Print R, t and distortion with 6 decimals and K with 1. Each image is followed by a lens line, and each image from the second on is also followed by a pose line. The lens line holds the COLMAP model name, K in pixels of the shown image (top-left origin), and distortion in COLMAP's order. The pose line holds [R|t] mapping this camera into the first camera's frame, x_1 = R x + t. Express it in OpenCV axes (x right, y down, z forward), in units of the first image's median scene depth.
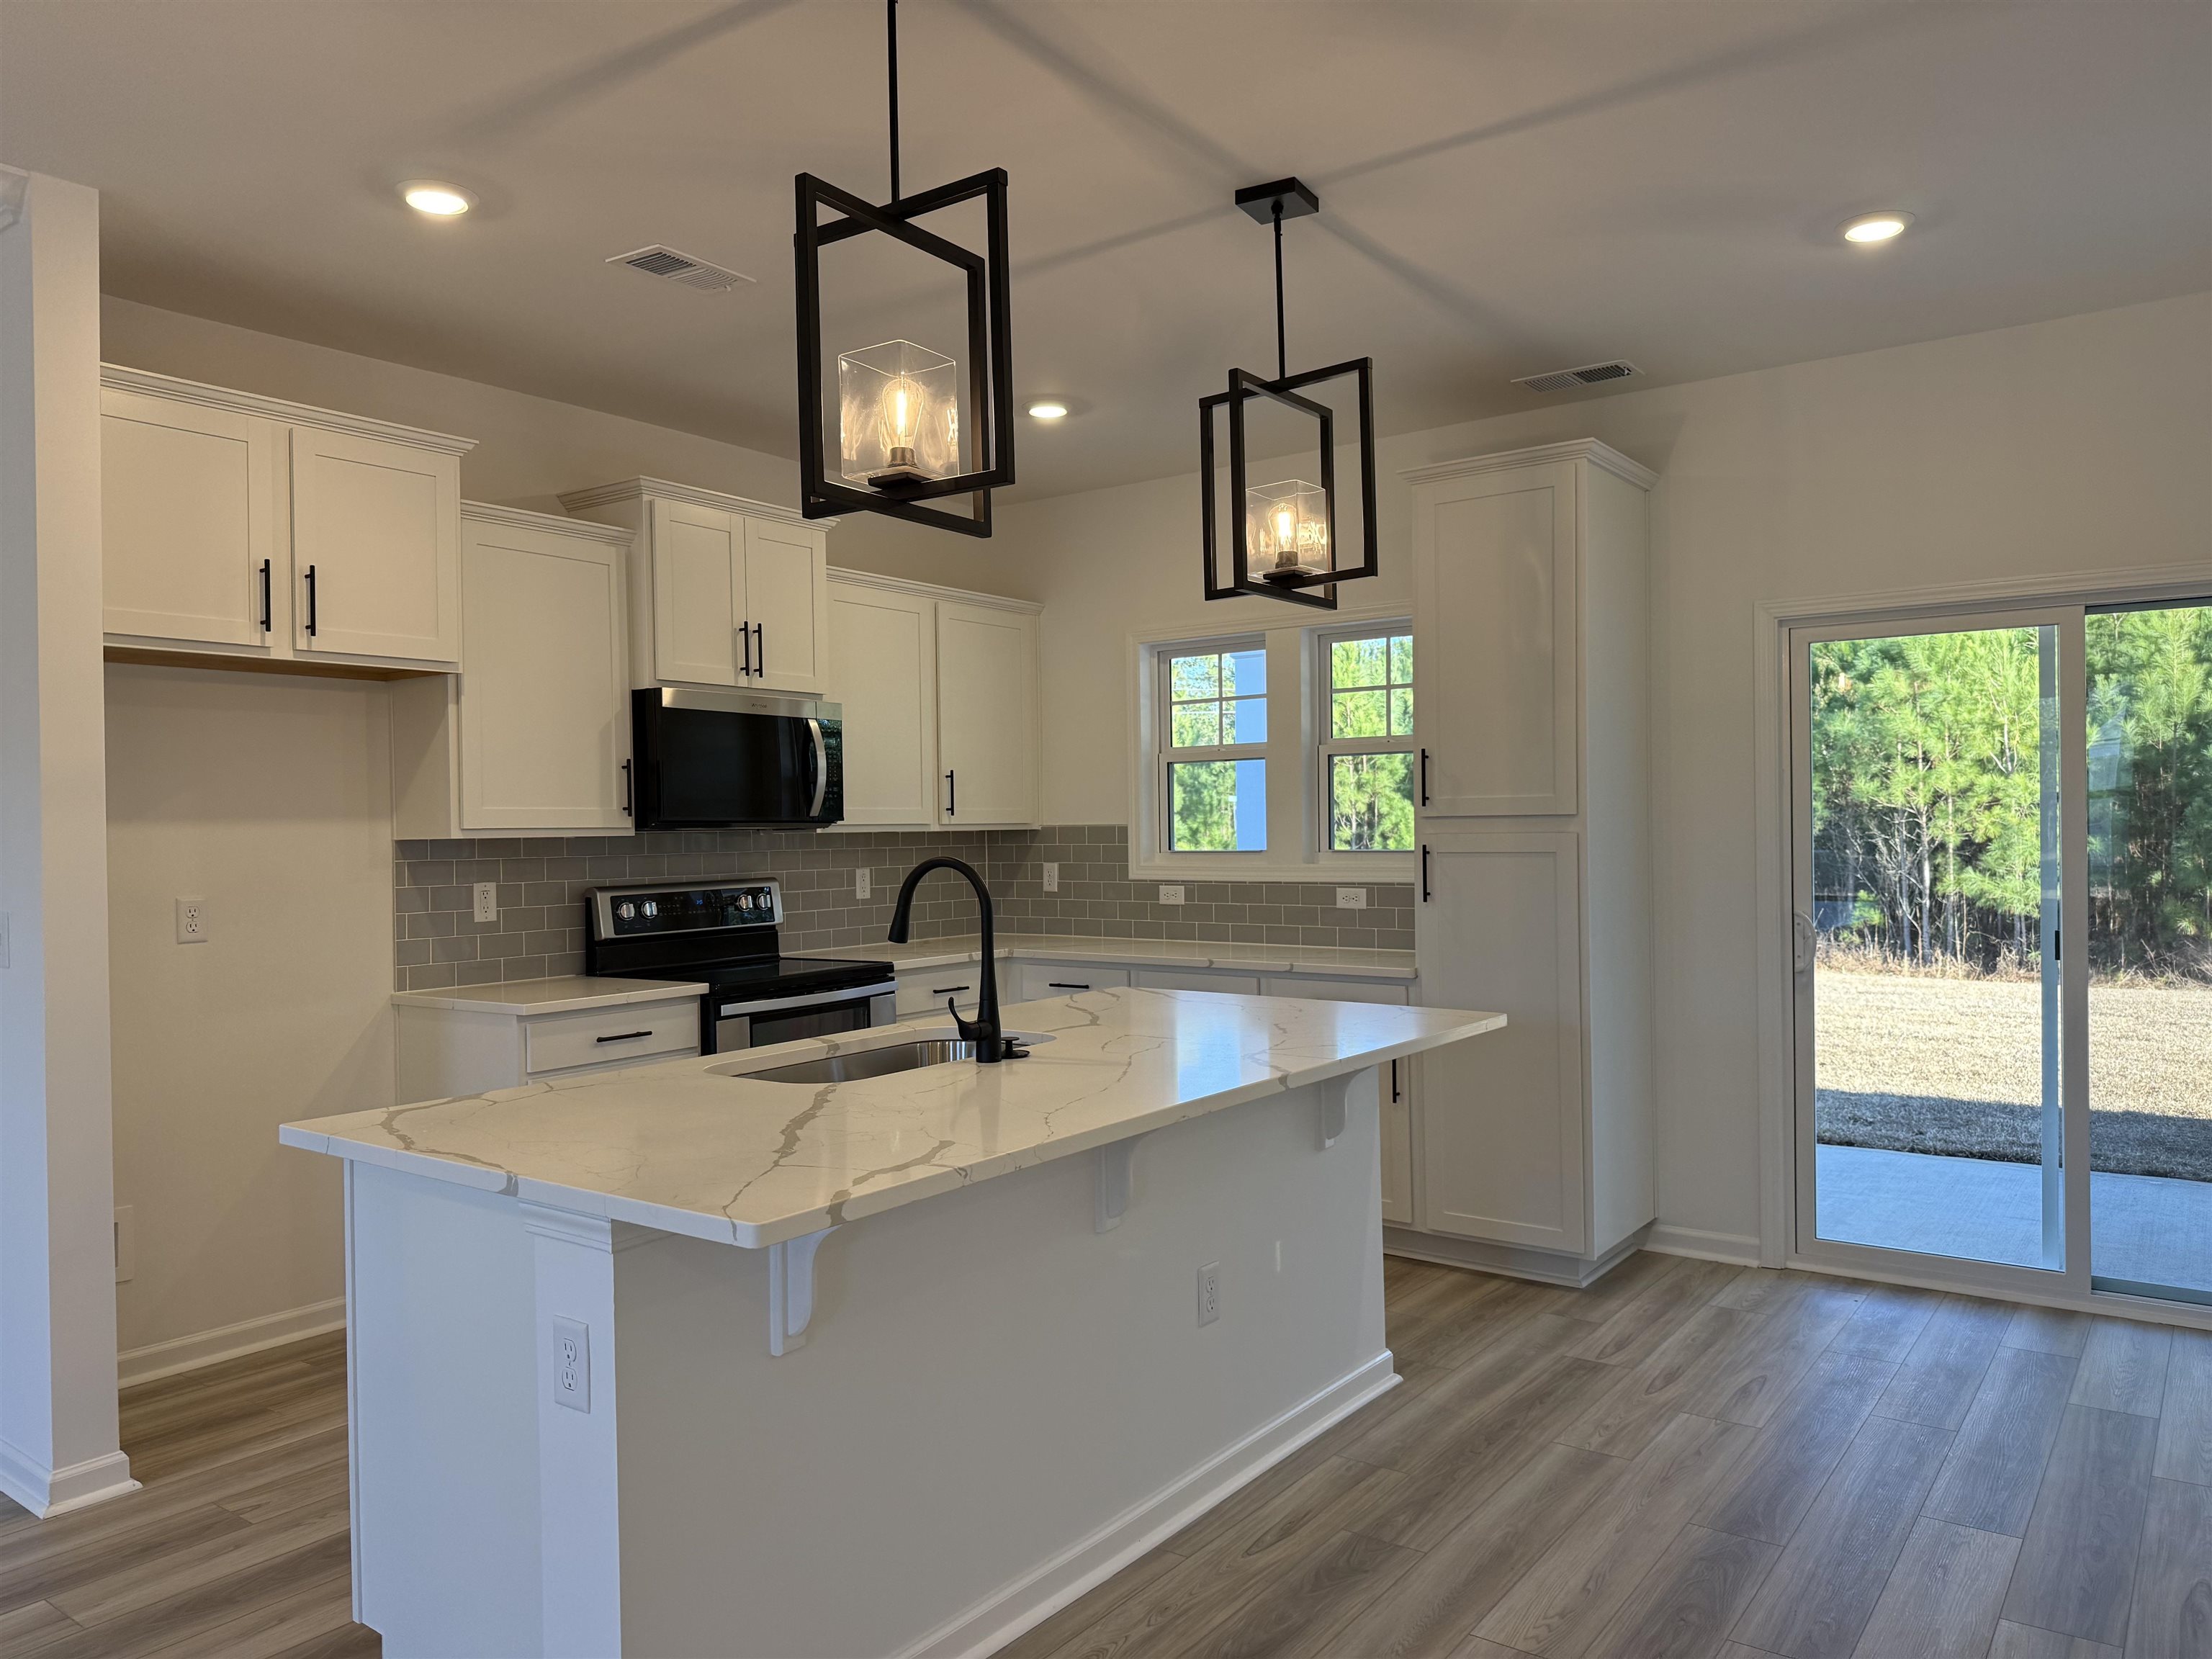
lens RADIAL K [[1551.4, 0, 1098.0], [0, 1551.4, 816.4], [0, 0, 1]] dist [0.020806, -0.021566]
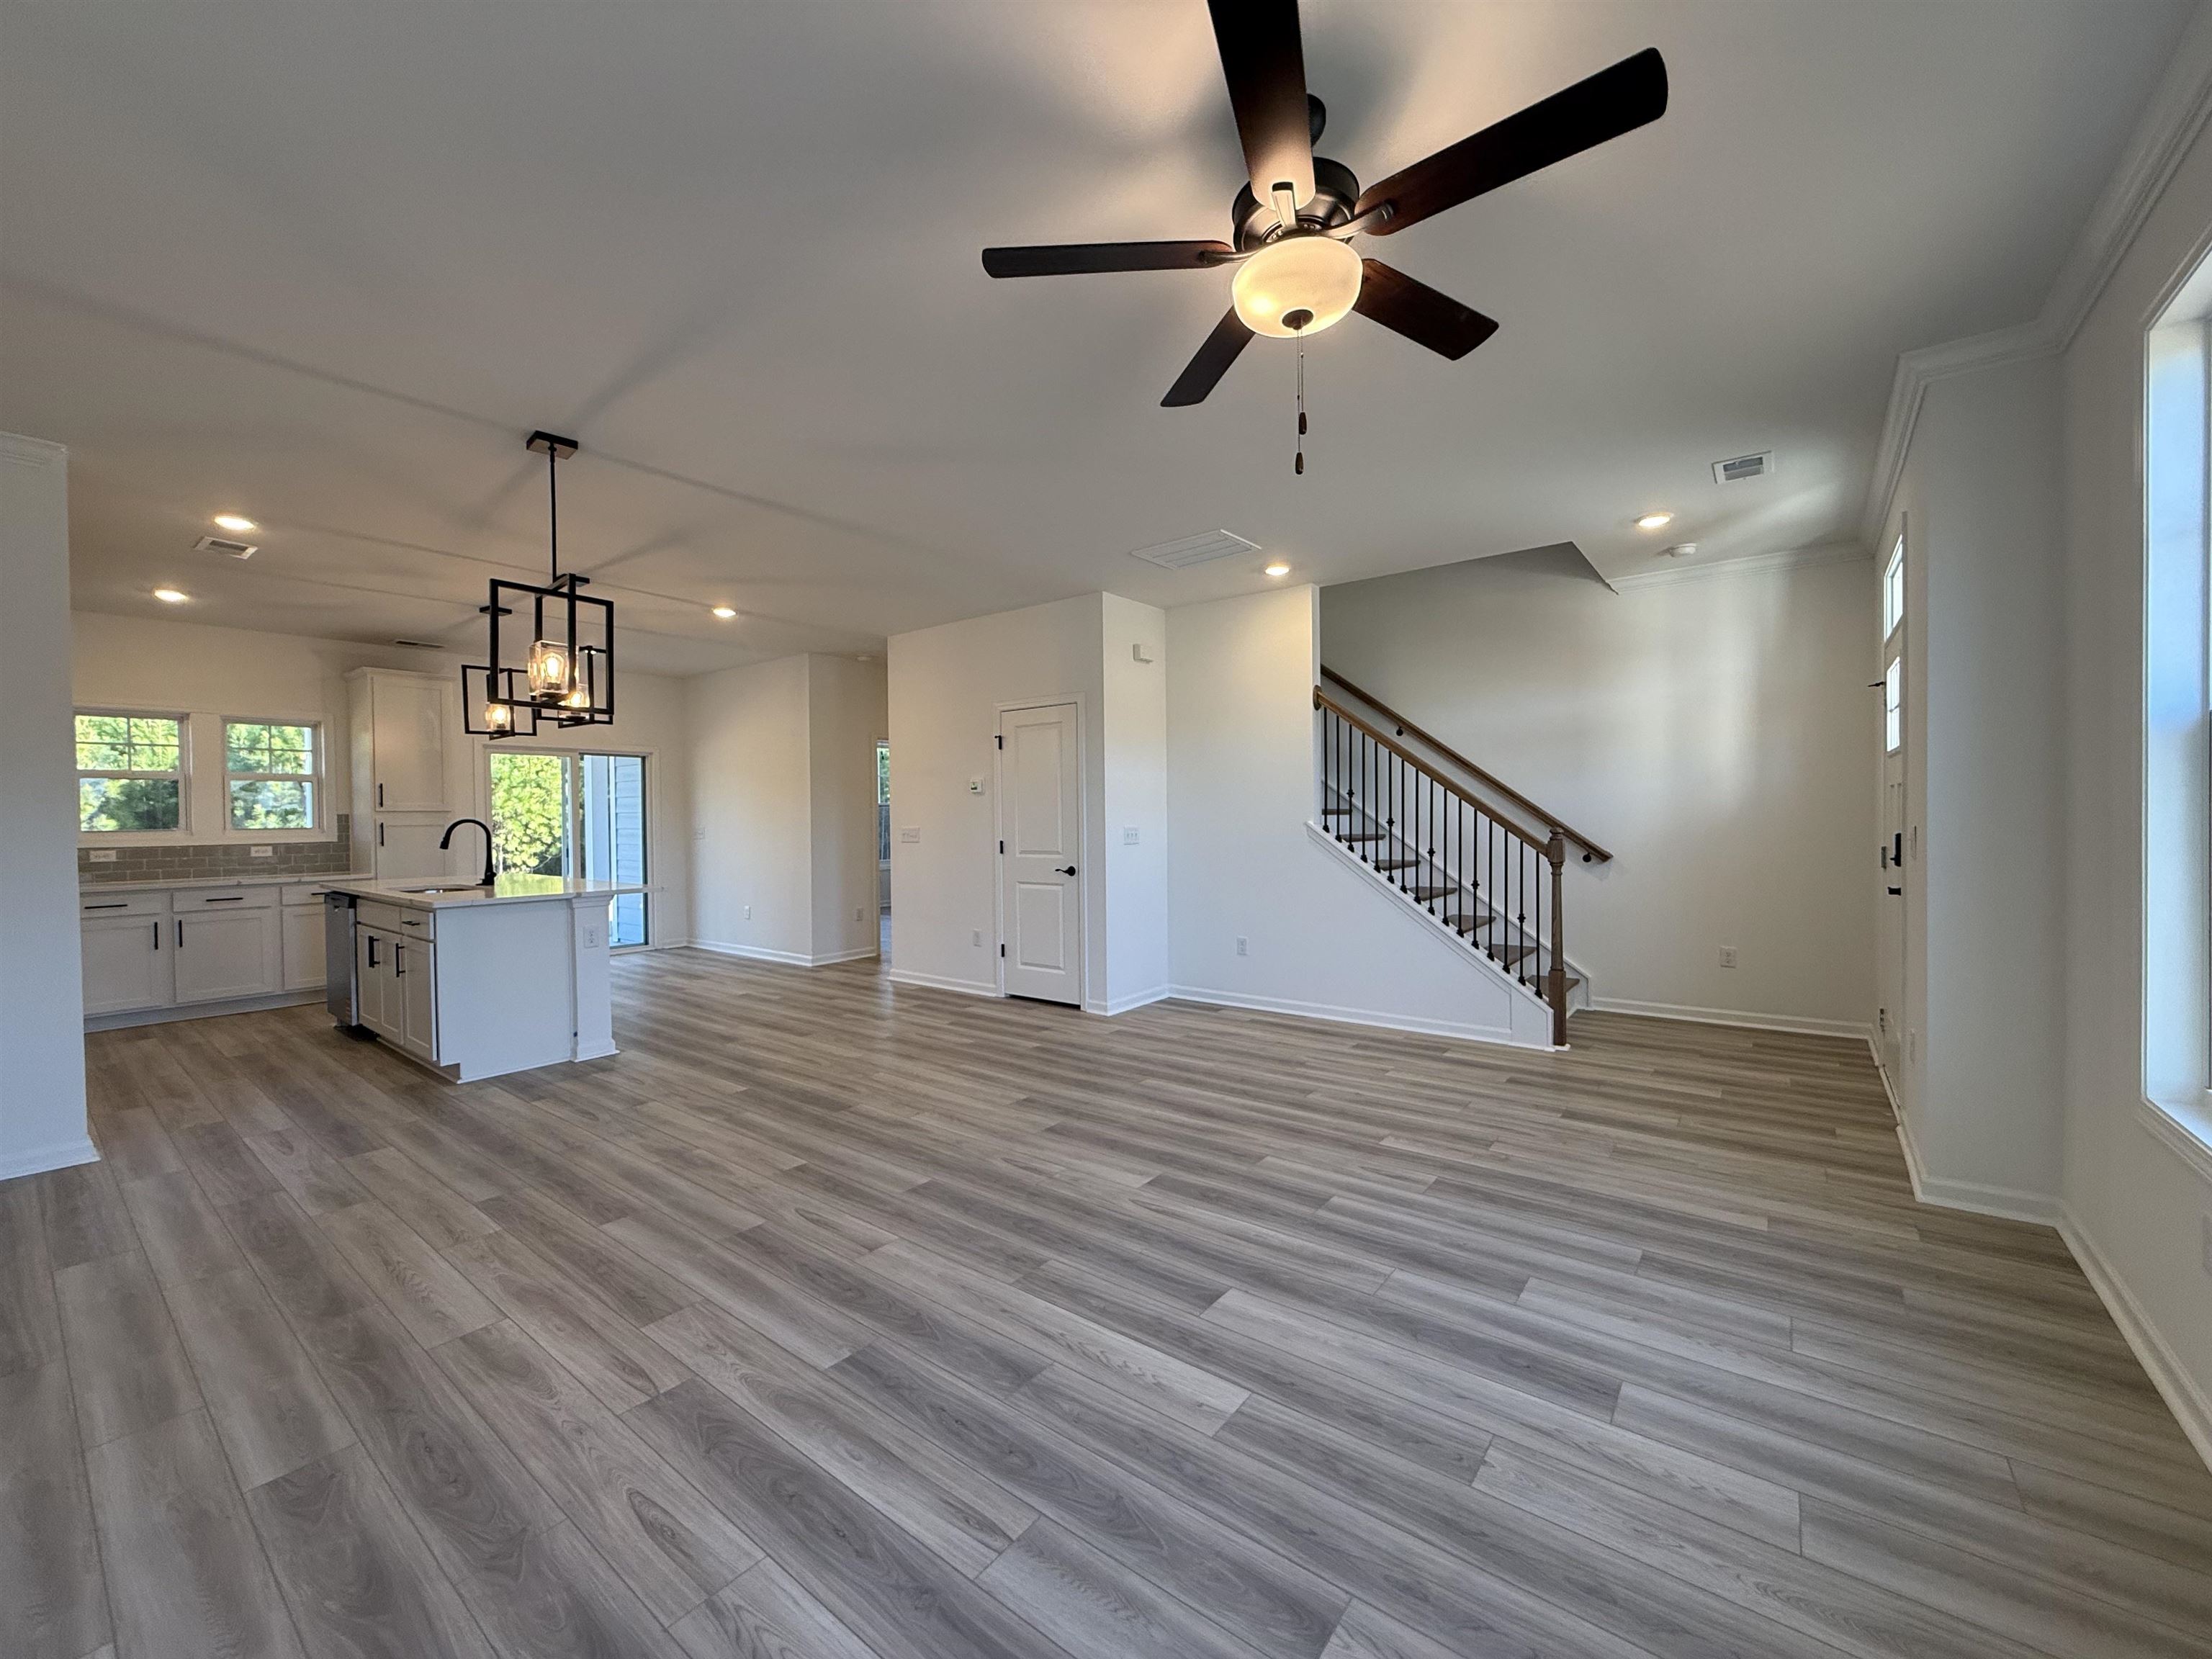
lens RADIAL K [[878.8, 0, 1104.7], [0, 878.8, 824.4], [0, 0, 1]] dist [-0.002118, 0.002261]
pose [[0.024382, 0.006388, 0.999682, -1.097941], [0.004003, 0.999971, -0.006488, 0.032556], [-0.999695, 0.004159, 0.024355, -0.170844]]
